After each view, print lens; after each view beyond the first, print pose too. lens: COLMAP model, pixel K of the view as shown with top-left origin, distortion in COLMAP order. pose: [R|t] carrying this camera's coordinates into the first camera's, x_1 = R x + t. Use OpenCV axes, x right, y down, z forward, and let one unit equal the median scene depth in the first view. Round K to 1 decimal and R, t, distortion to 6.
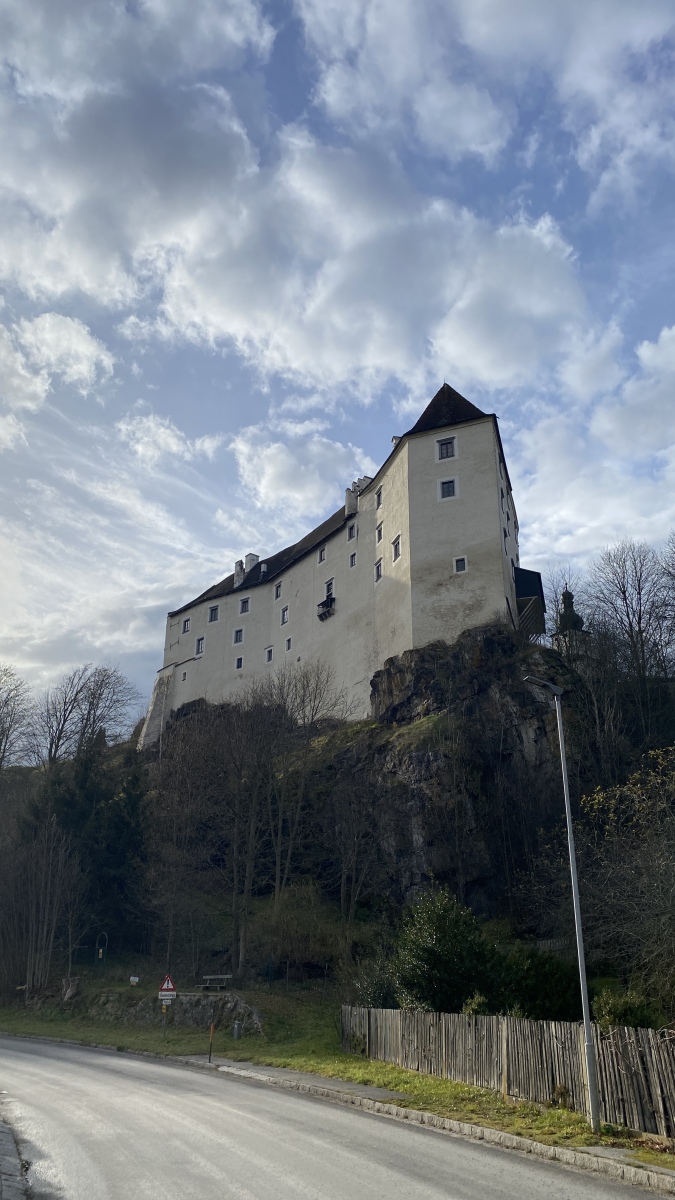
lens RADIAL K [[909.2, 0, 341.6], [0, 909.2, 592.2], [0, 0, 1]] dist [0.063430, -0.040935]
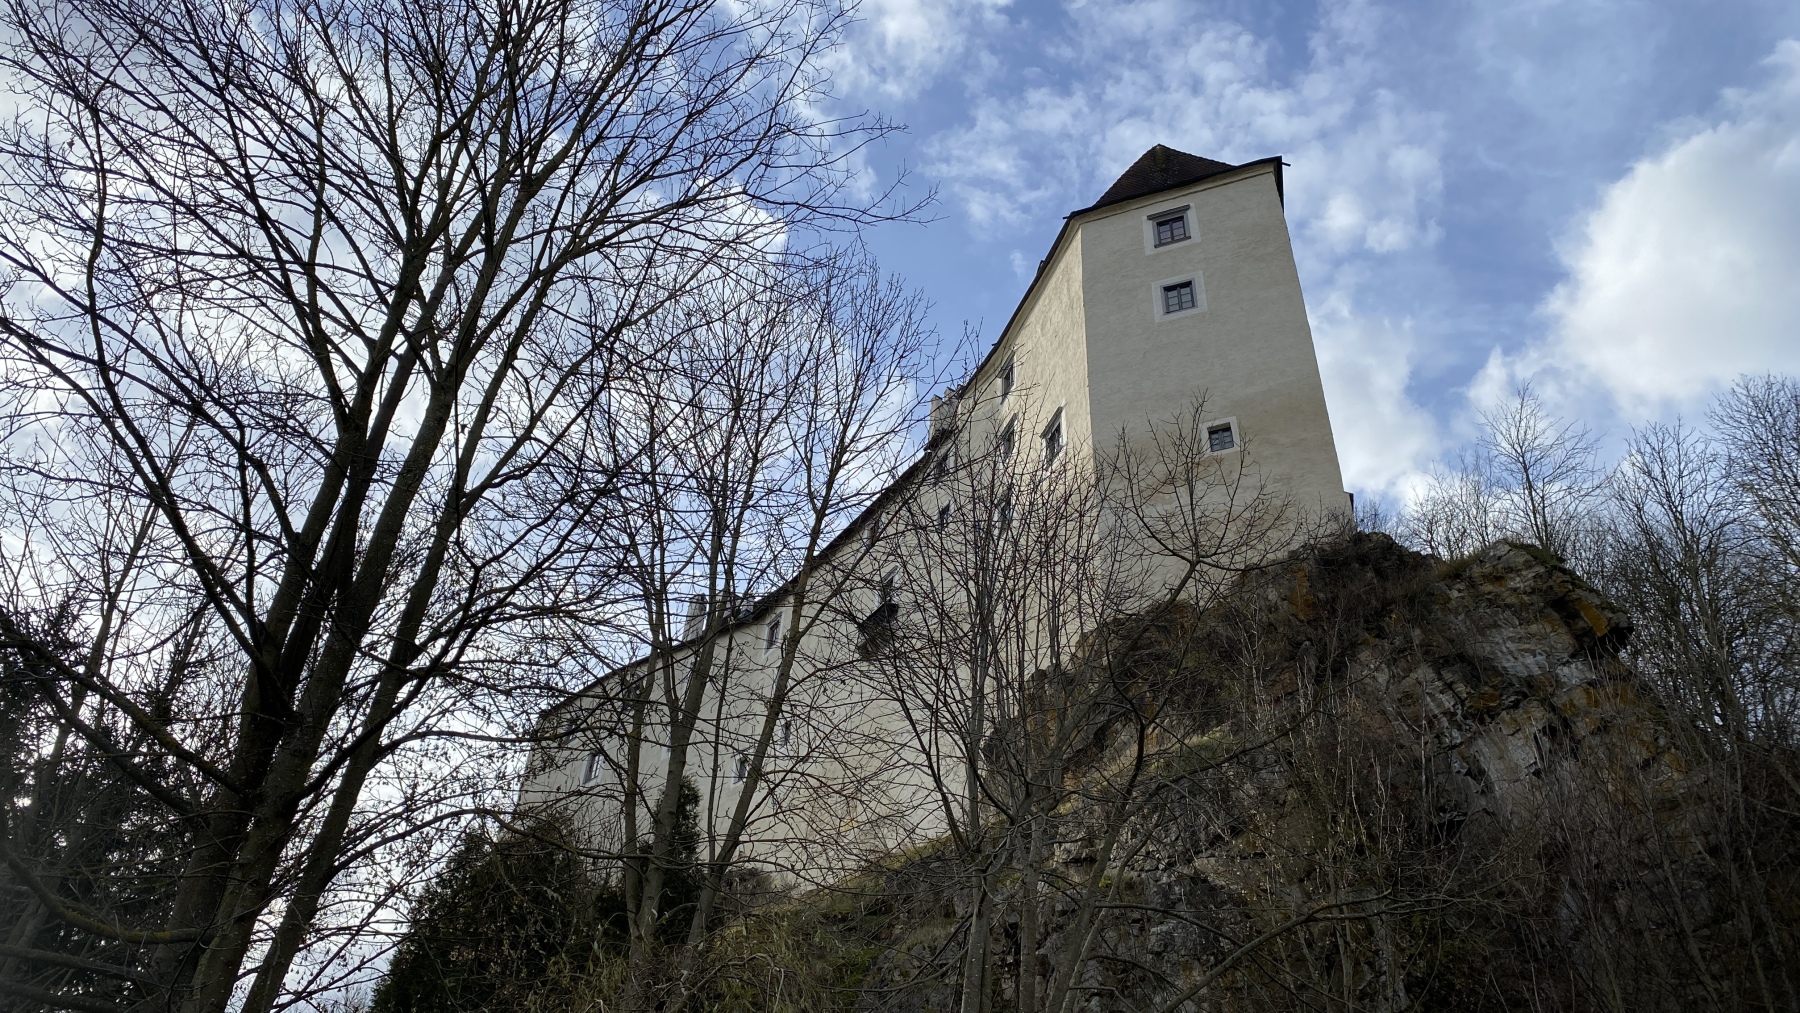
lens RADIAL K [[1363.8, 0, 908.6], [0, 1363.8, 489.4], [0, 0, 1]] dist [0.063430, -0.040935]
pose [[0.998722, 0.050374, 0.004043, -0.009401], [-0.046884, 0.953442, -0.297909, 0.169943], [-0.018862, 0.297338, 0.954586, 0.399860]]
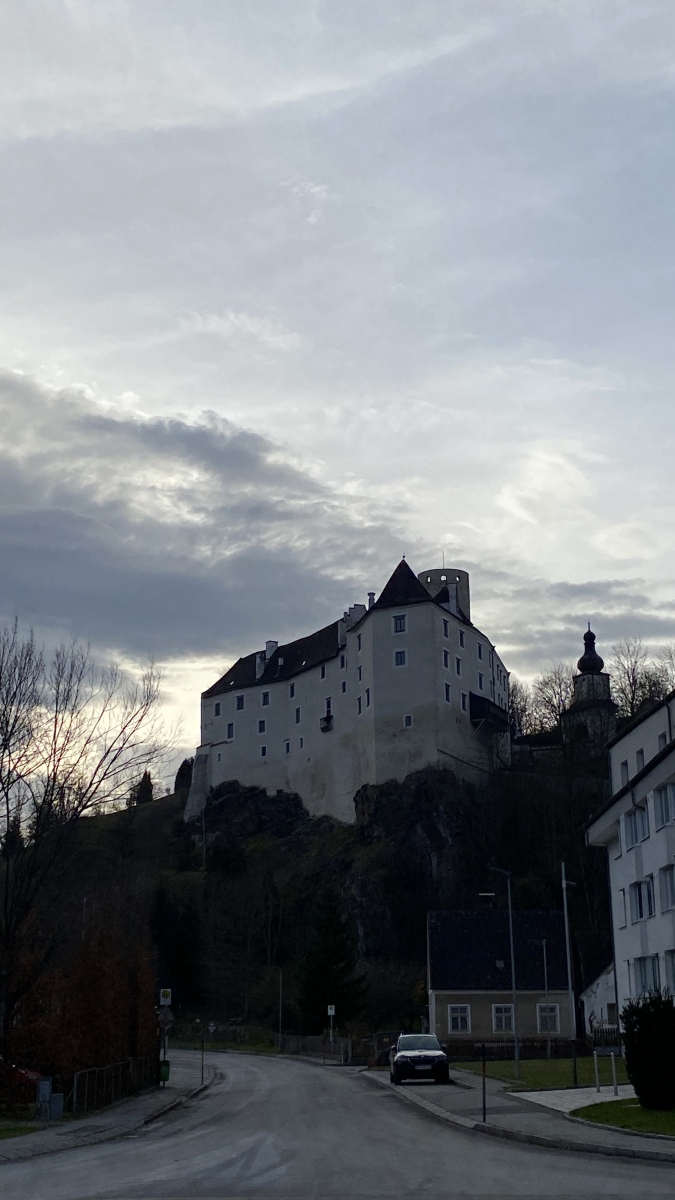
lens RADIAL K [[1569.0, 0, 338.8], [0, 1569.0, 542.3], [0, 0, 1]] dist [0.037743, 0.000000]
pose [[0.992917, -0.050310, -0.107633, 0.276927], [0.063720, 0.990106, 0.125020, -0.561809], [0.100278, -0.130992, 0.986299, -1.224587]]
